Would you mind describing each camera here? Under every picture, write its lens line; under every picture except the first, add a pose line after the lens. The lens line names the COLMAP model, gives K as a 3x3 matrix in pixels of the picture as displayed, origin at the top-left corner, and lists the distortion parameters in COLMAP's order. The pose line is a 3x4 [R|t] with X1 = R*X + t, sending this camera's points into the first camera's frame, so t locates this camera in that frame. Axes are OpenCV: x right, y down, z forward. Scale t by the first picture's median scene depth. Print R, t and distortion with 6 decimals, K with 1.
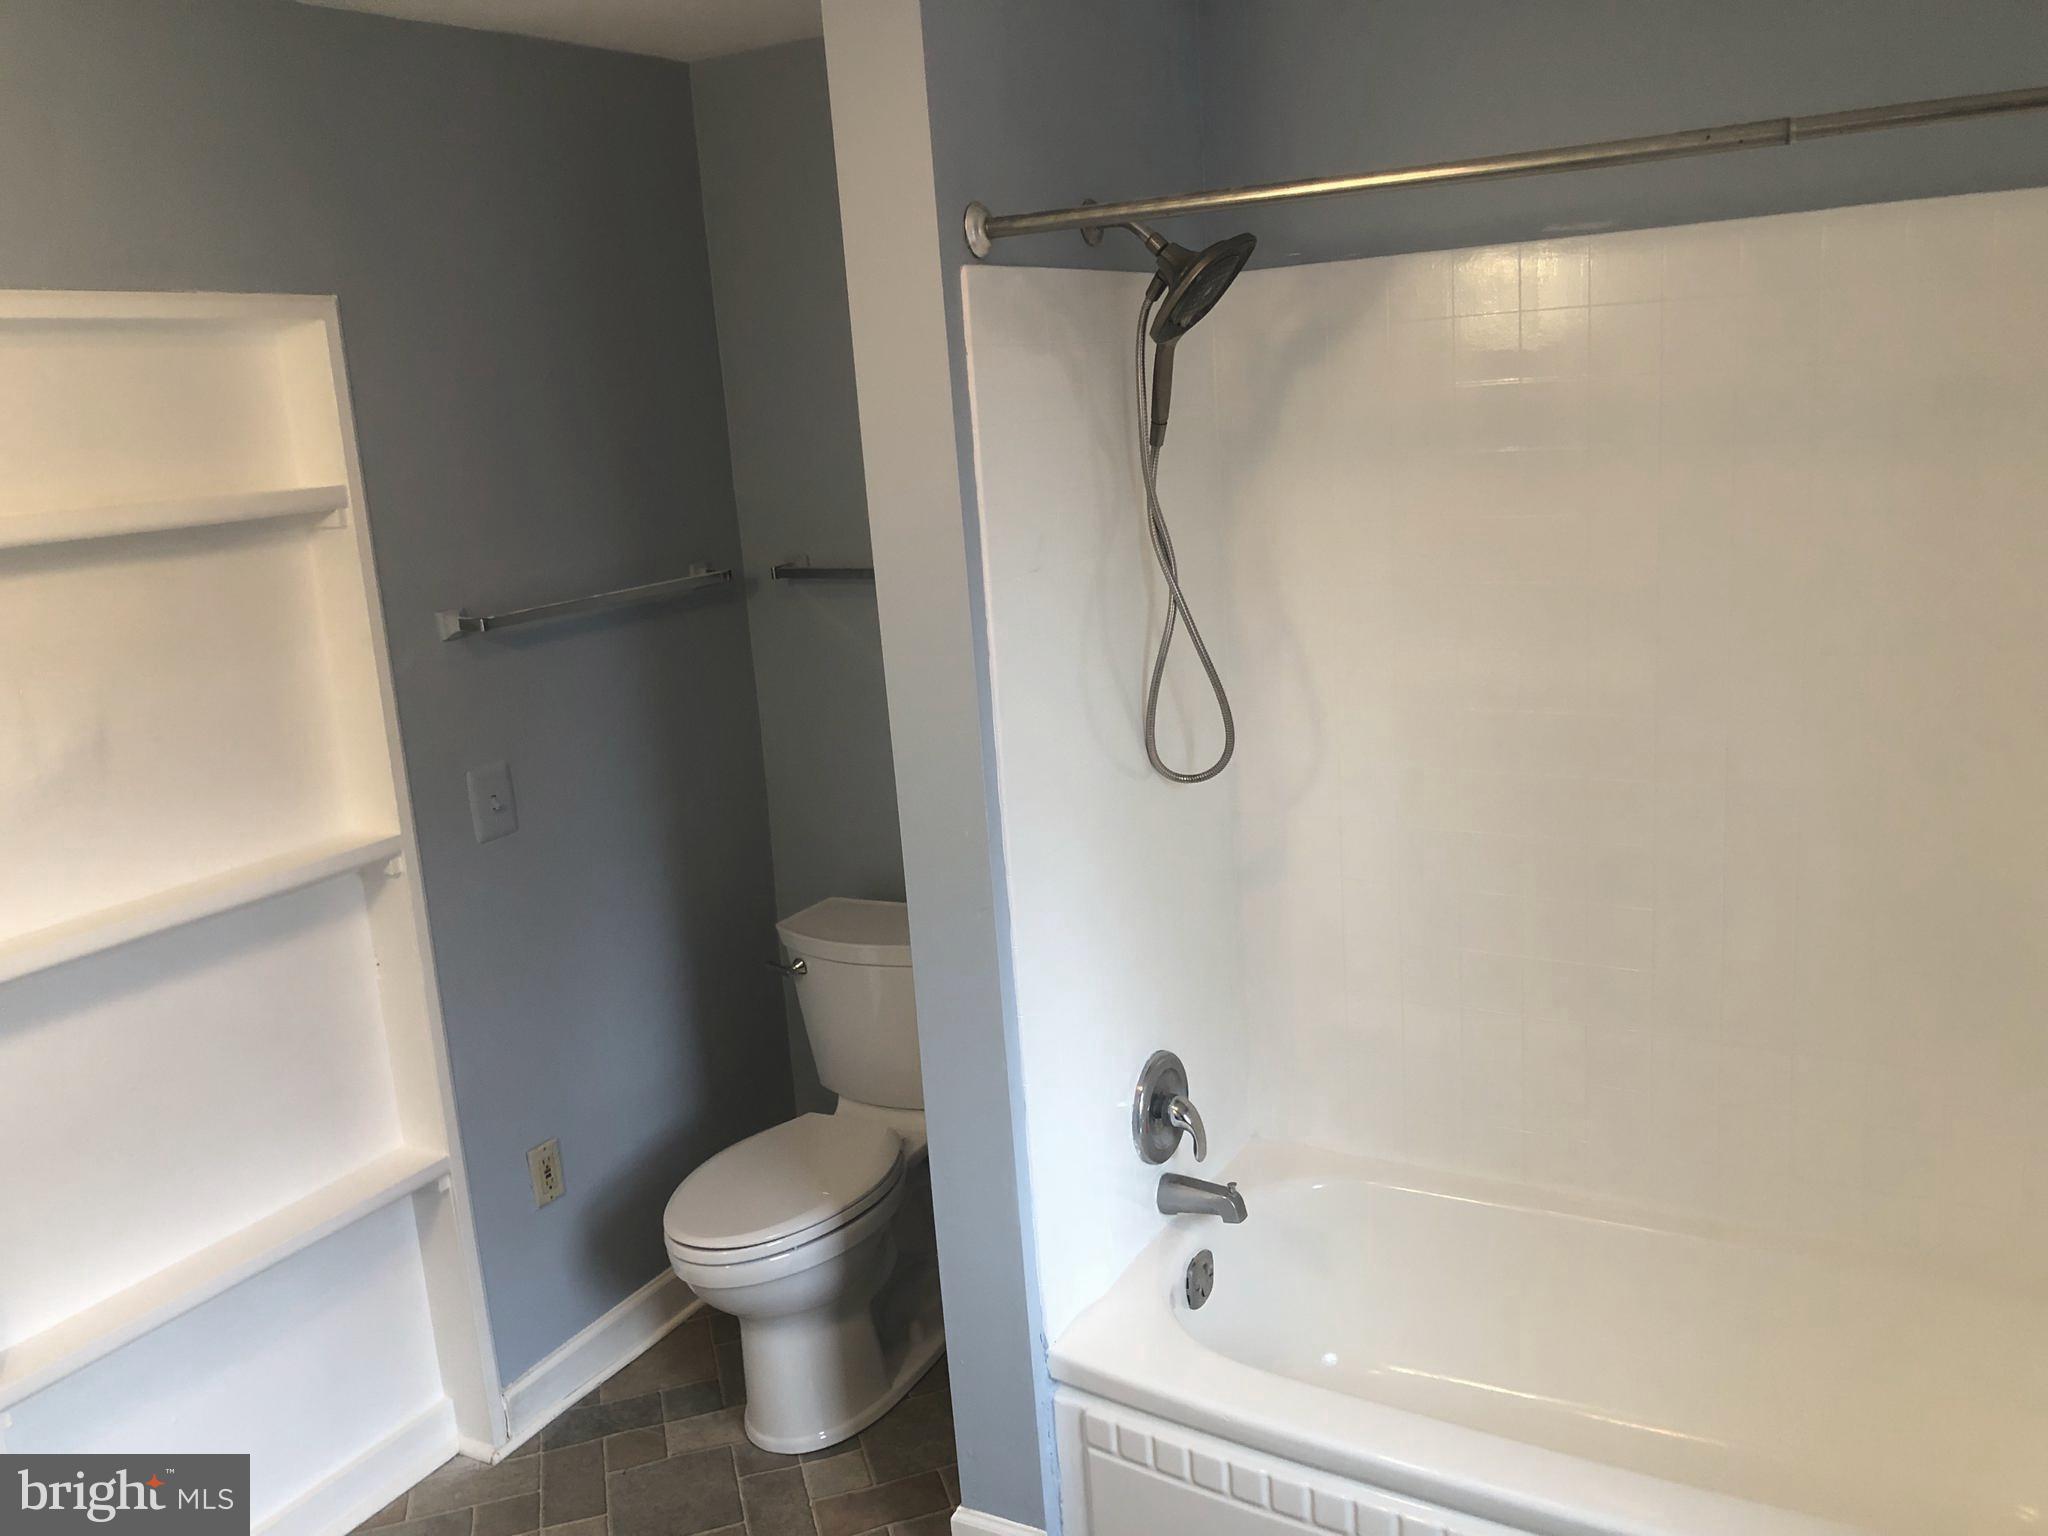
lens RADIAL K [[1629.2, 0, 1022.1], [0, 1629.2, 765.6], [0, 0, 1]] dist [0.015595, -0.015172]
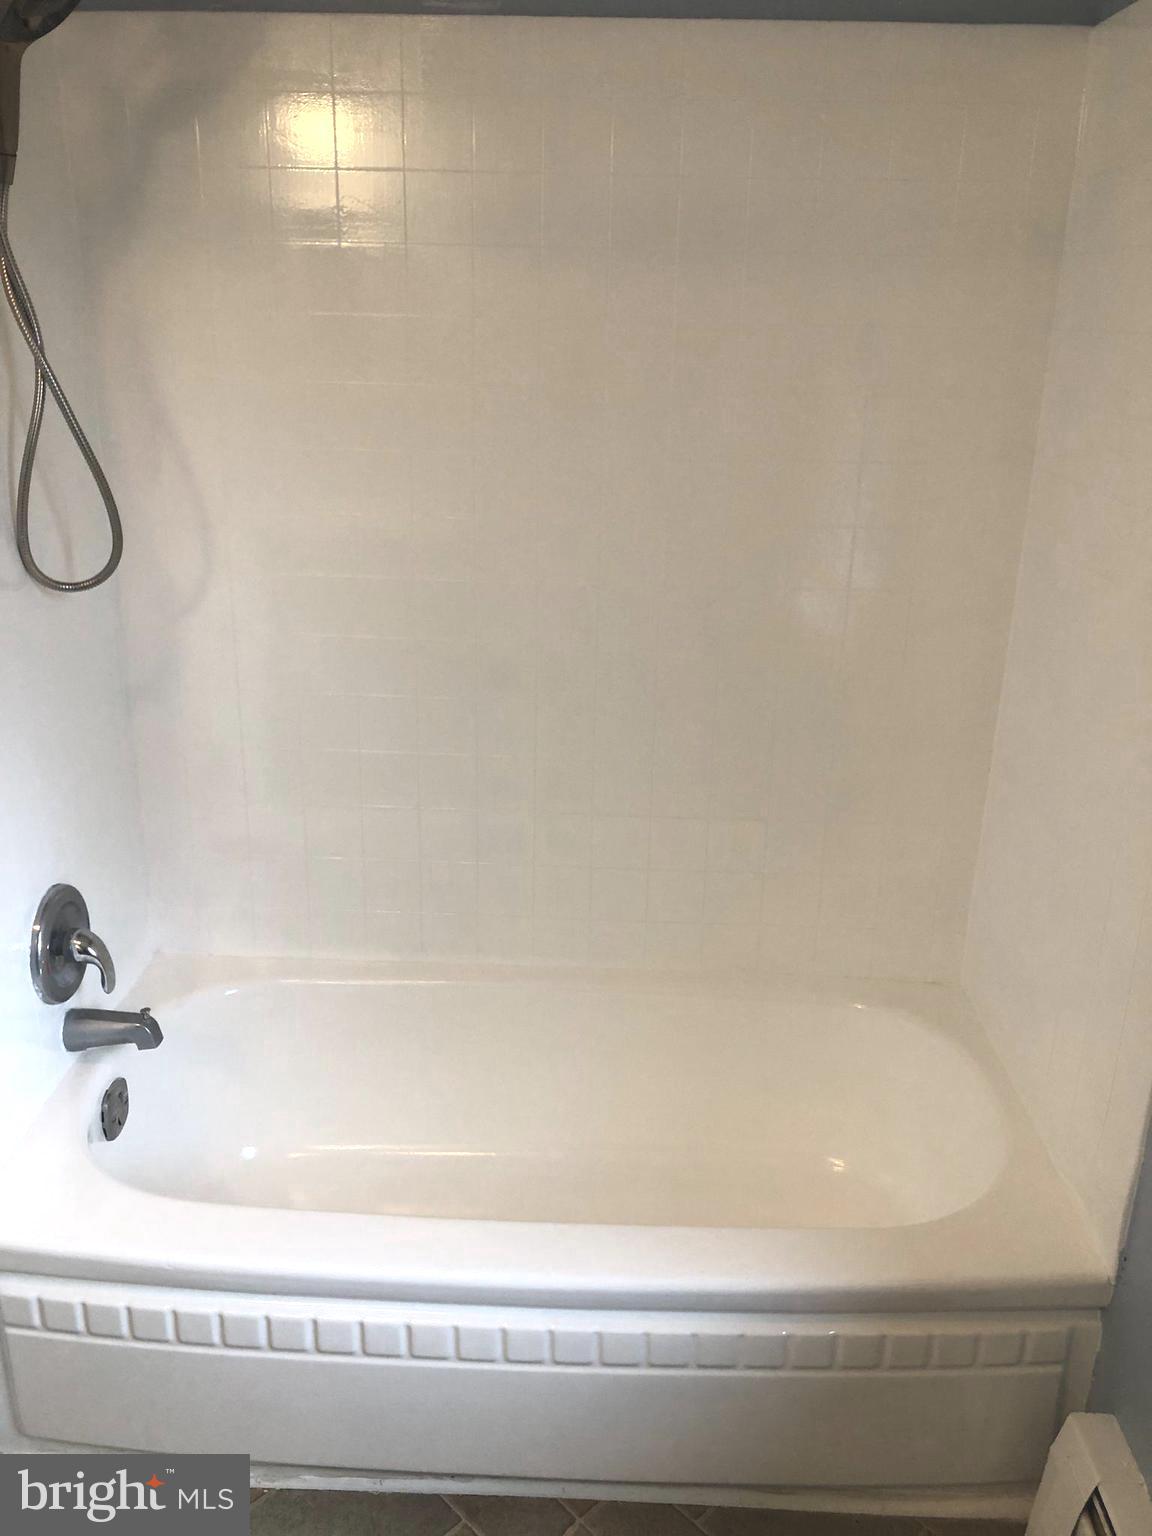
lens RADIAL K [[1221.9, 0, 543.4], [0, 1221.9, 742.5], [0, 0, 1]] dist [0.015595, -0.015172]
pose [[0.879568, -0.073090, 0.470125, 0.005865], [0.034030, 0.995263, 0.091065, 0.039034], [-0.474554, -0.064100, 0.877889, 0.254568]]
